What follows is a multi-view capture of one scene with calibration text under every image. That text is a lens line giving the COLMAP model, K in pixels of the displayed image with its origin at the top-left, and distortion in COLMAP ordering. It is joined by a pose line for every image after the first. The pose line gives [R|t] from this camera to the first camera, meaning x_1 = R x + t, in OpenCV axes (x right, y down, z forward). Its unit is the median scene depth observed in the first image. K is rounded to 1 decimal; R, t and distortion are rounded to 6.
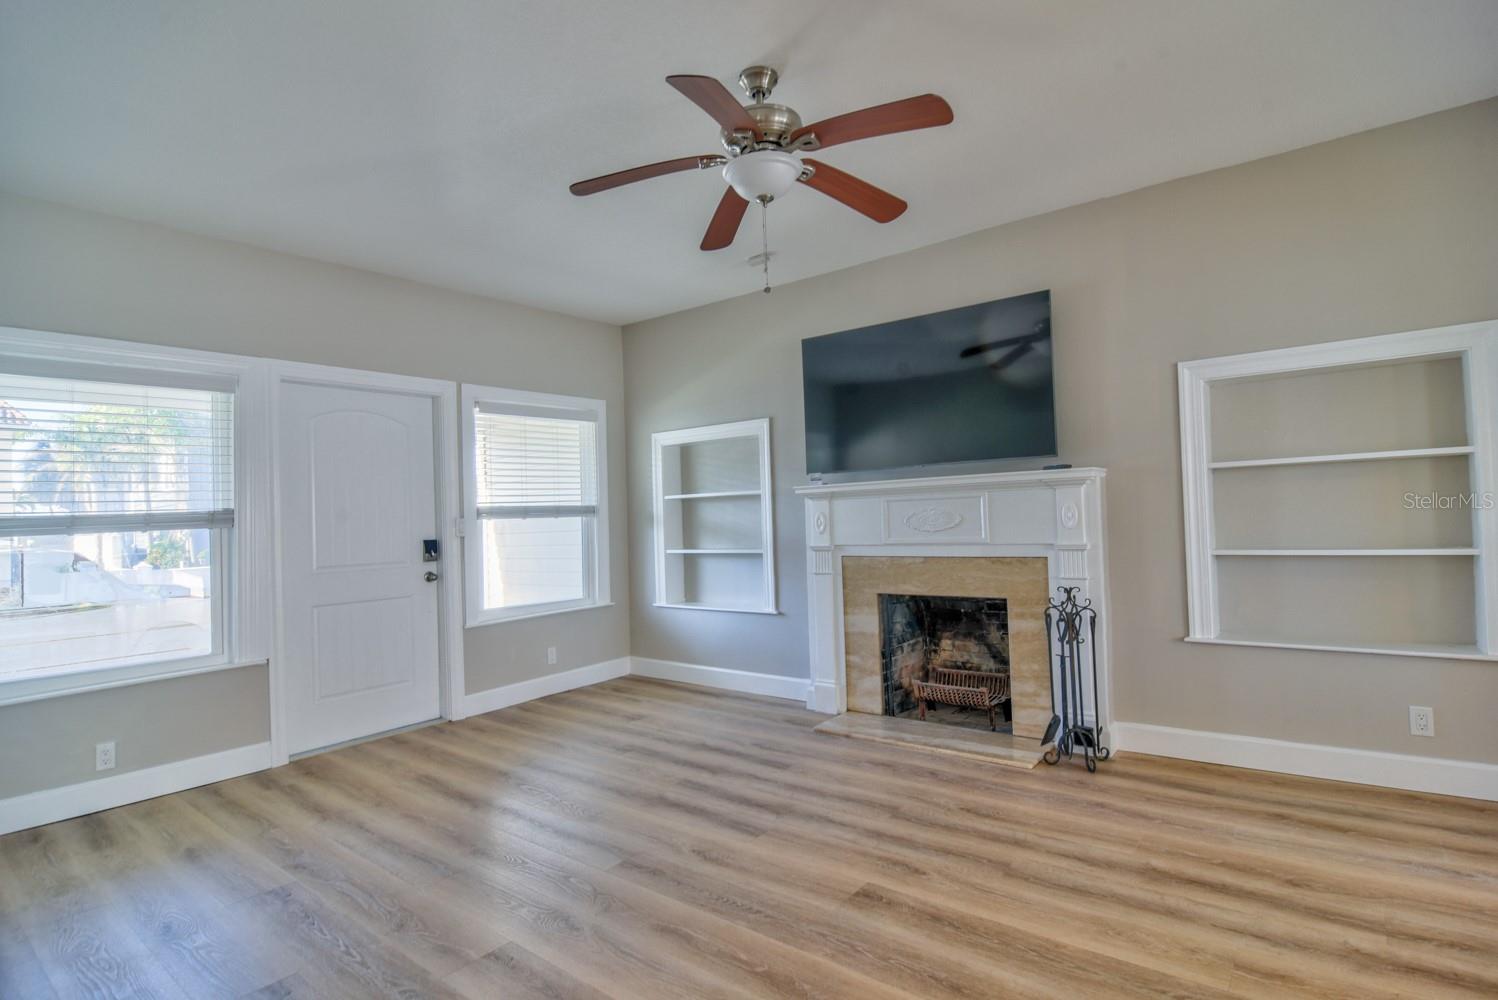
lens RADIAL K [[746.3, 0, 749.0], [0, 746.3, 500.0], [0, 0, 1]] dist [0.002244, -0.010951]
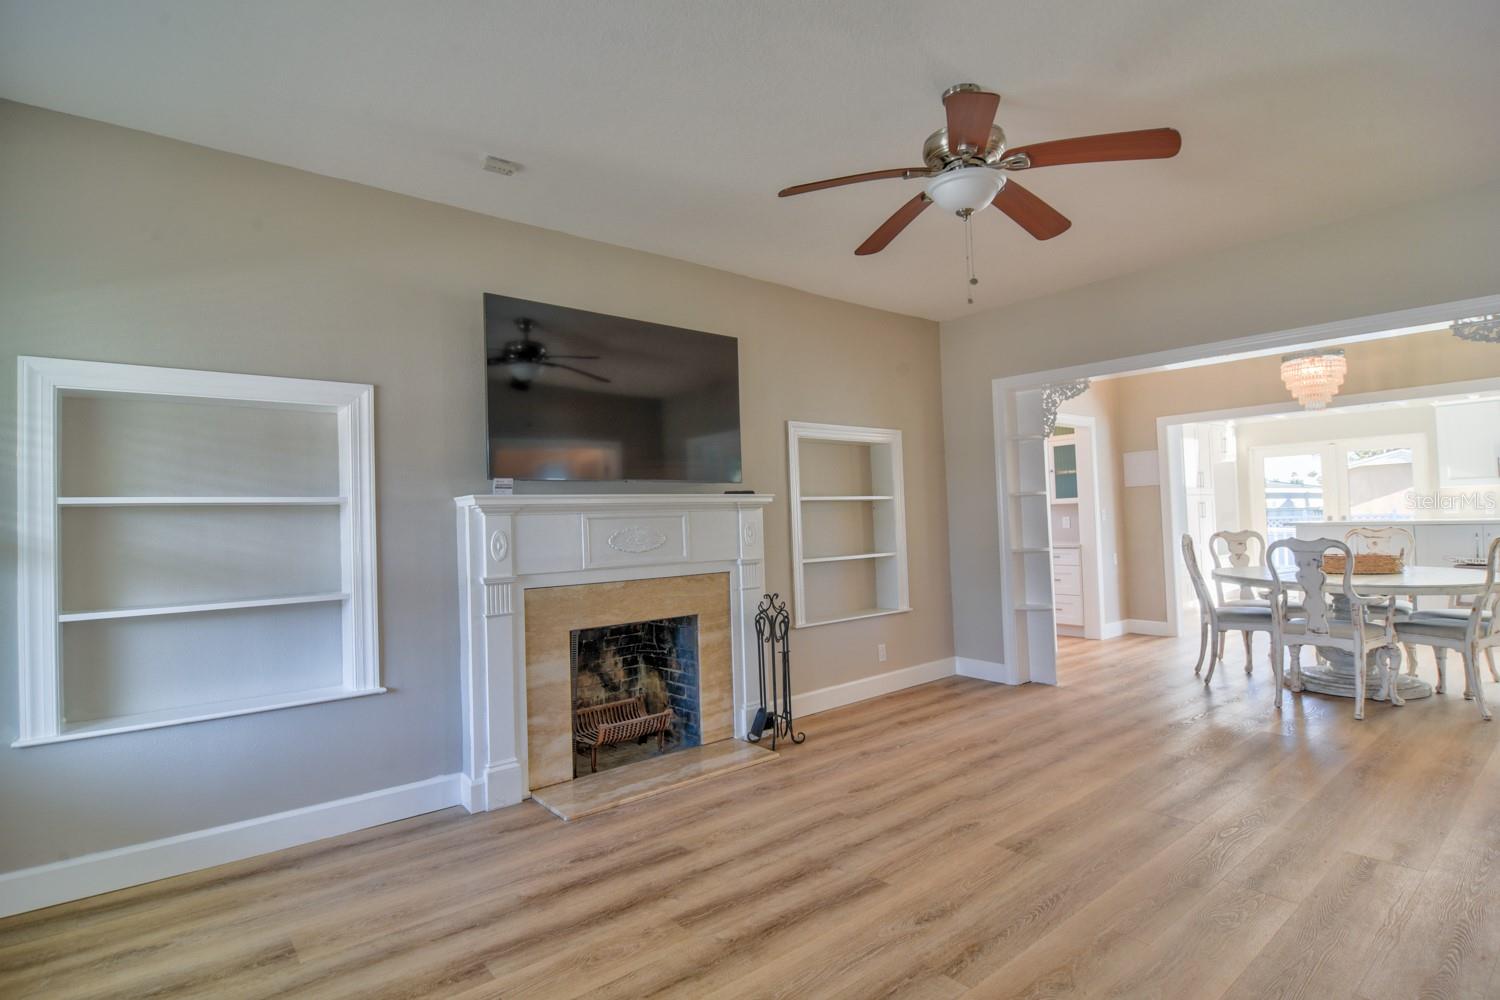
lens RADIAL K [[747.3, 0, 750.0], [0, 747.3, 500.0], [0, 0, 1]] dist [0.002244, -0.010951]
pose [[0.214927, 0.058876, 0.974854, -0.687343], [0.002921, 0.998138, -0.060926, 0.037082], [-0.976626, 0.015942, 0.214355, 0.721332]]
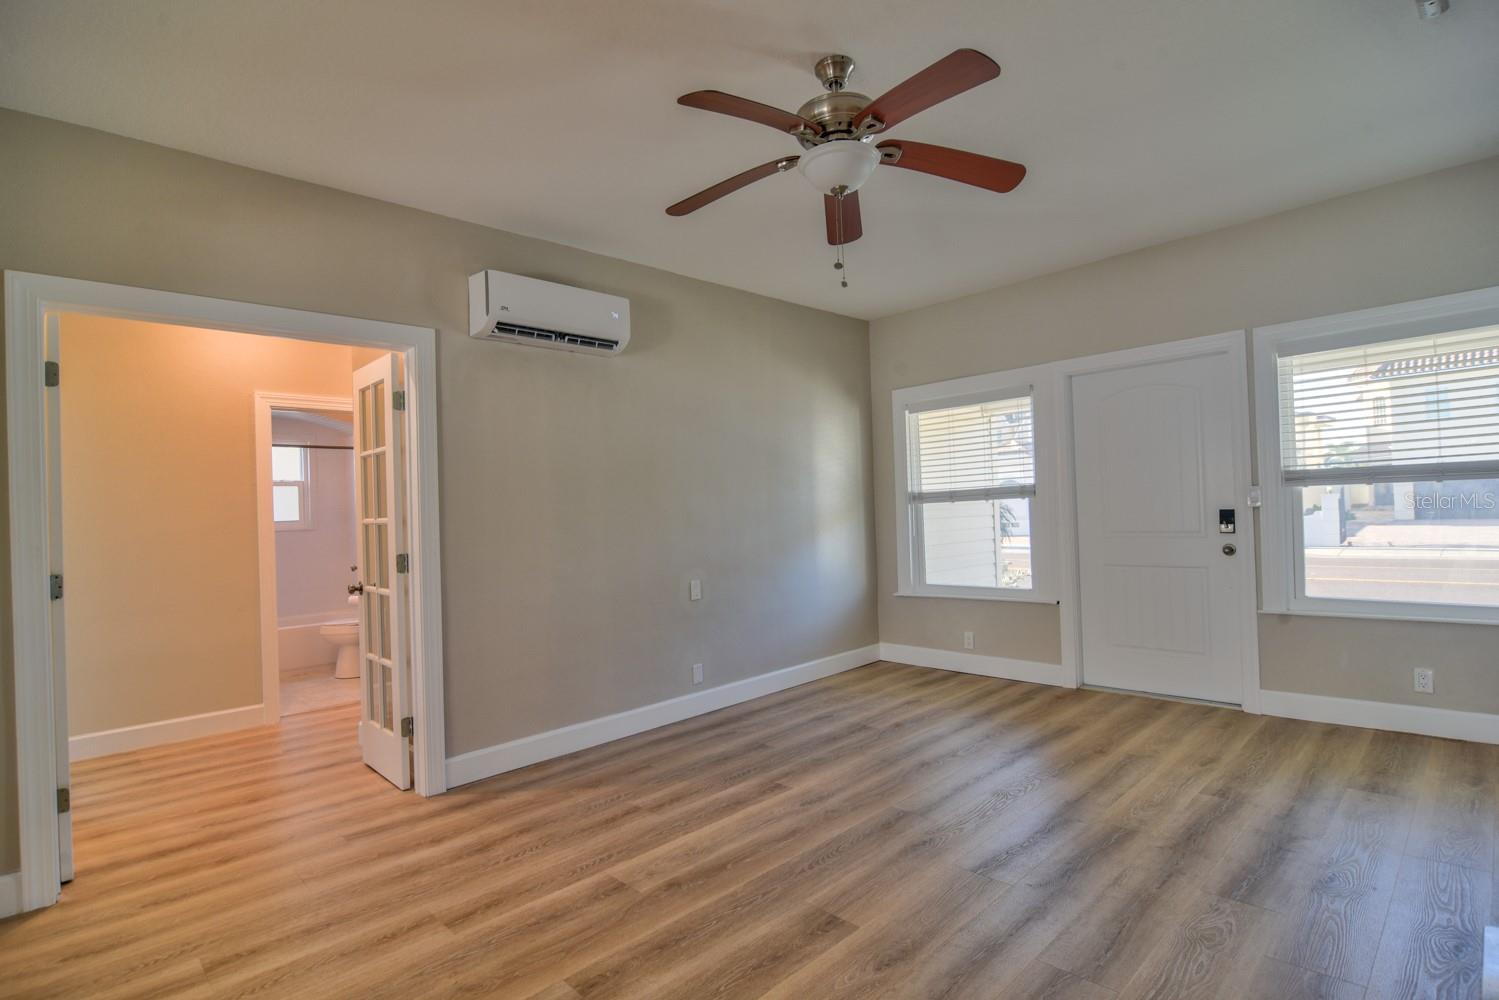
lens RADIAL K [[746.8, 0, 749.5], [0, 746.8, 500.0], [0, 0, 1]] dist [0.002244, -0.010951]
pose [[-0.129267, 0.028173, -0.991209, 0.684118], [0.063417, 0.997785, 0.020090, -0.017184], [0.989580, -0.060263, -0.130768, 0.661865]]
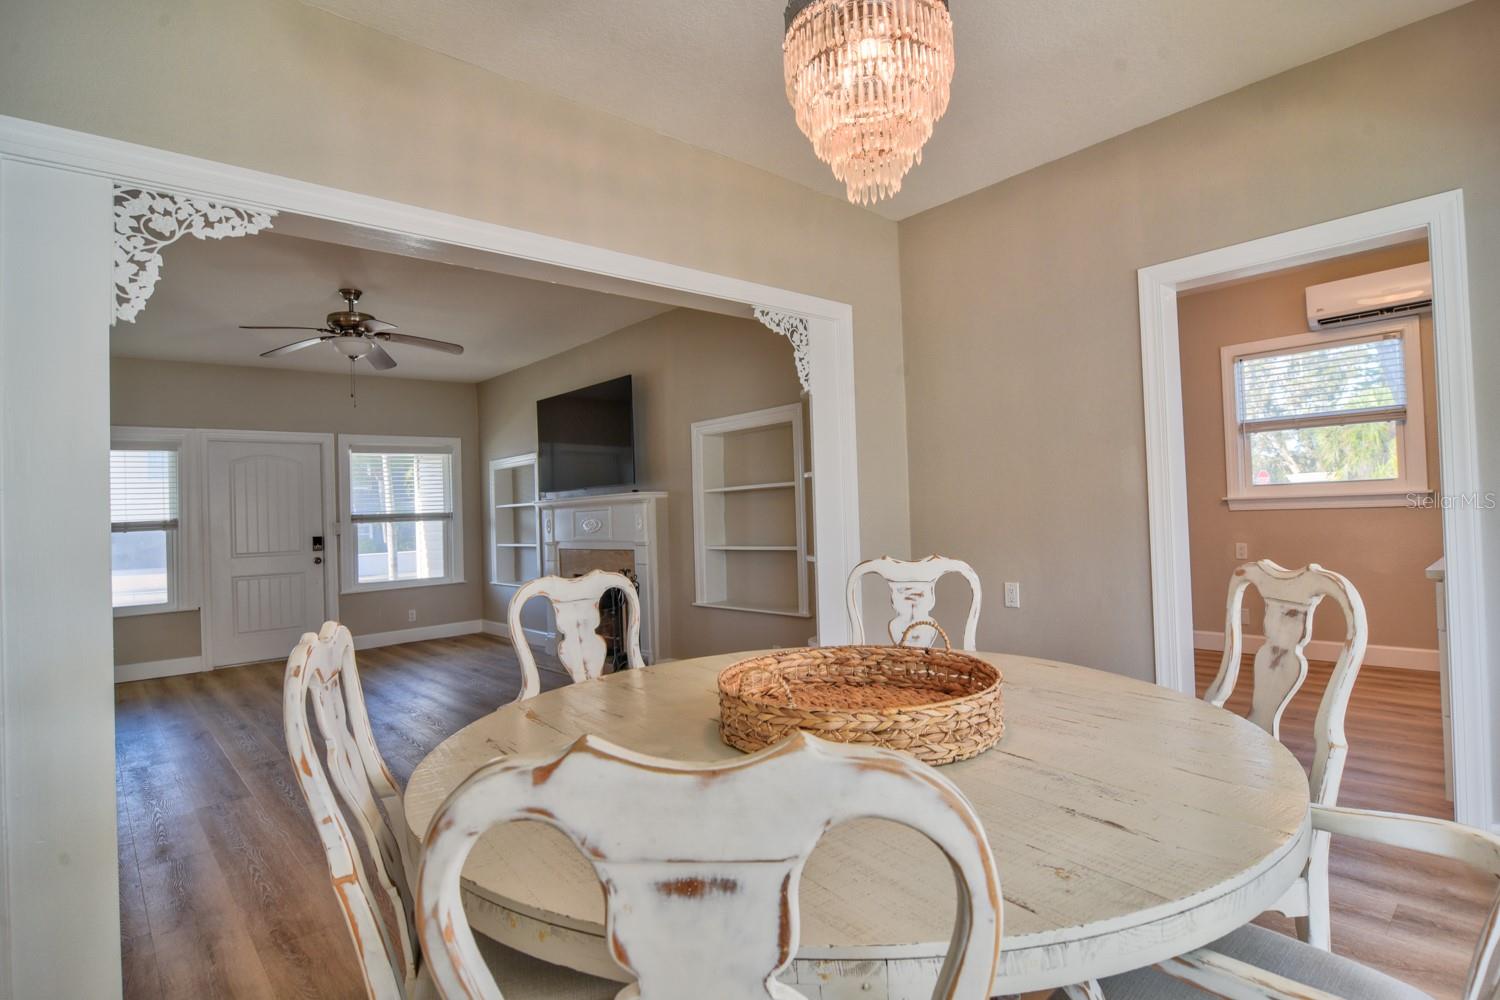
lens RADIAL K [[747.3, 0, 750.0], [0, 747.3, 500.0], [0, 0, 1]] dist [0.002244, -0.010951]
pose [[0.985237, -0.005909, -0.171097, 0.887063], [0.007606, 0.999928, 0.009264, -0.037095], [0.171030, -0.010429, 0.985211, -0.457478]]
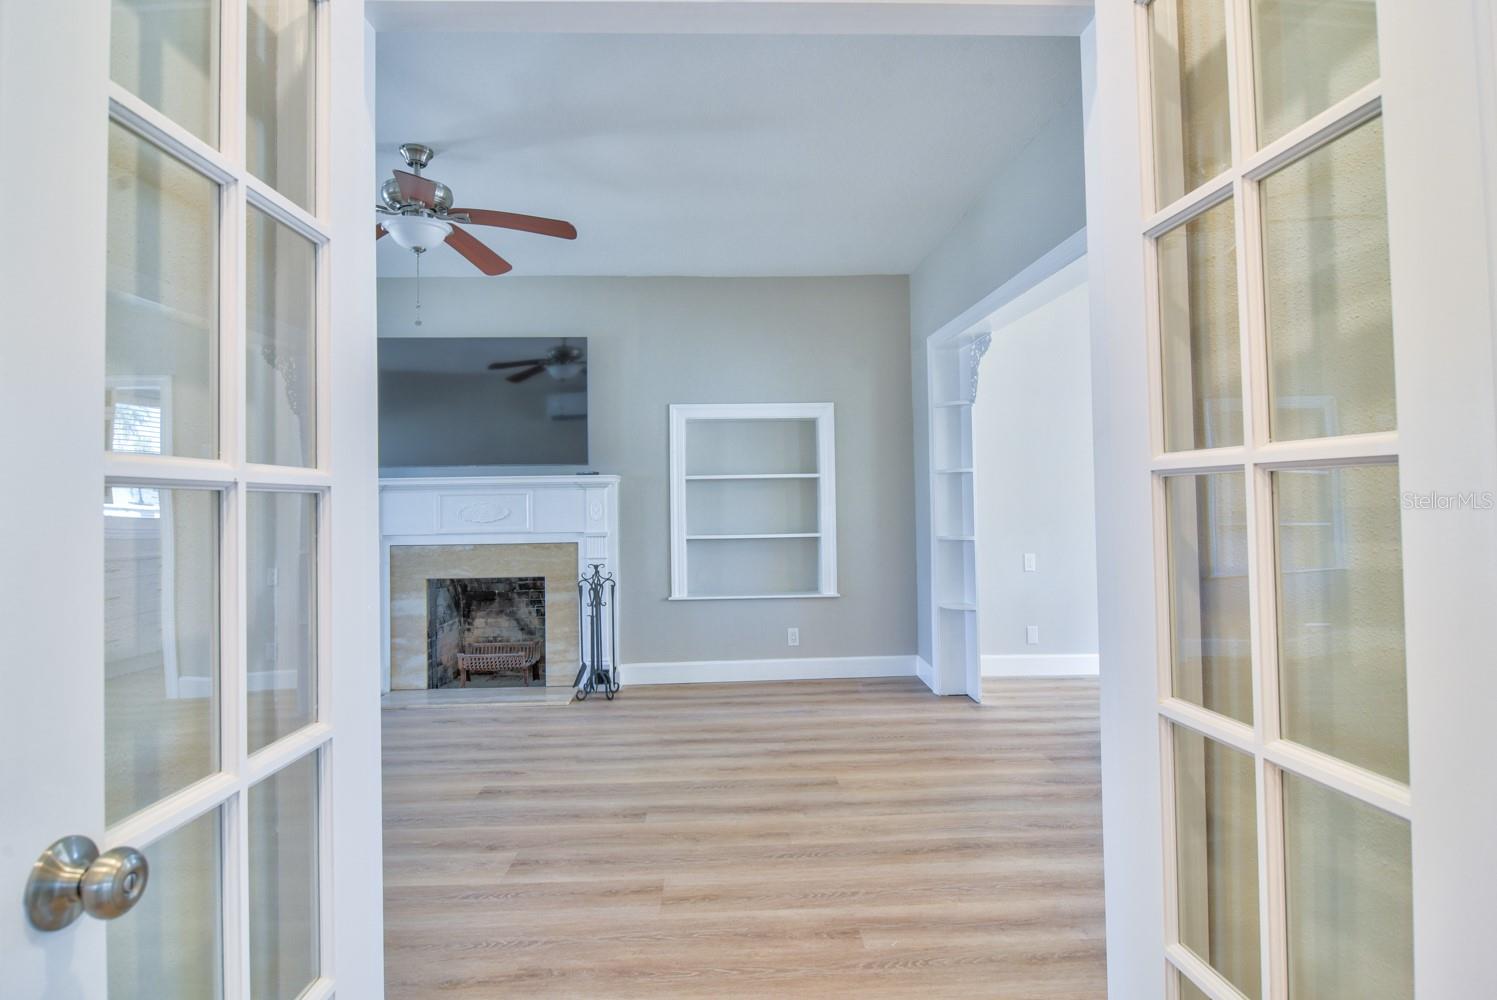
lens RADIAL K [[804.1, 0, 744.3], [0, 804.1, 479.8], [0, 0, 1]] dist [0.001861, -0.000033]
pose [[0.766433, 0.040475, 0.641048, -0.272344], [-0.026654, 0.999157, -0.031219, 0.003802], [-0.641771, 0.006841, 0.766866, -0.247991]]
